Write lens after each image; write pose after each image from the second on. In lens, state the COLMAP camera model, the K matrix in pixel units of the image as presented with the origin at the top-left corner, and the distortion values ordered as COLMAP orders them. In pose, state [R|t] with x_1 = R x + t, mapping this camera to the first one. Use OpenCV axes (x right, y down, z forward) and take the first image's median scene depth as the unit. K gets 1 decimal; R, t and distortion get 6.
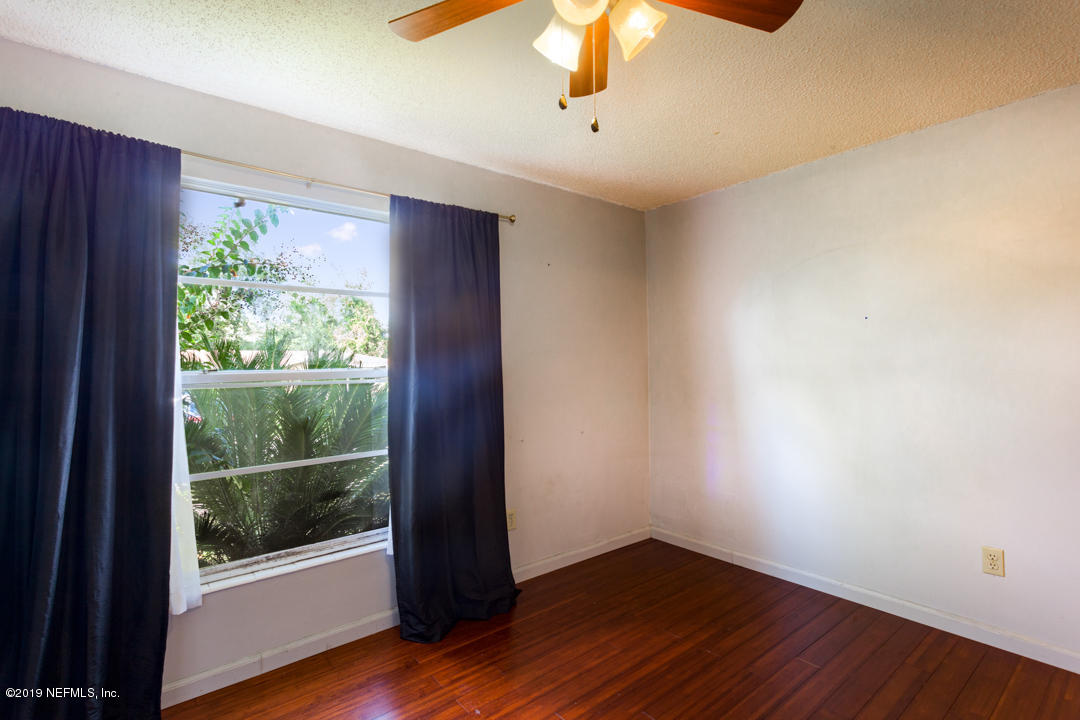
lens RADIAL K [[513.8, 0, 536.3], [0, 513.8, 368.4], [0, 0, 1]] dist [0.001244, 0.000159]
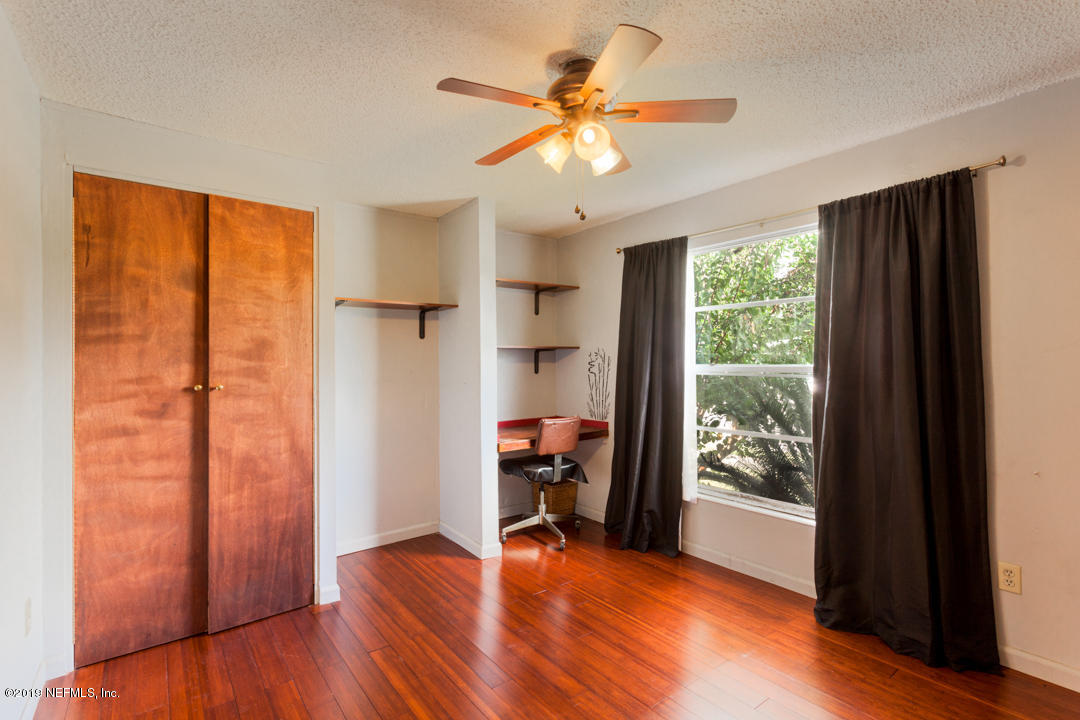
lens RADIAL K [[513.8, 0, 536.3], [0, 513.8, 368.4], [0, 0, 1]] dist [0.001244, 0.000159]
pose [[-0.039382, 0.019869, -0.999027, 0.887834], [-0.006529, 0.999776, 0.020141, -0.011295], [0.999203, 0.007316, -0.039243, 0.459013]]
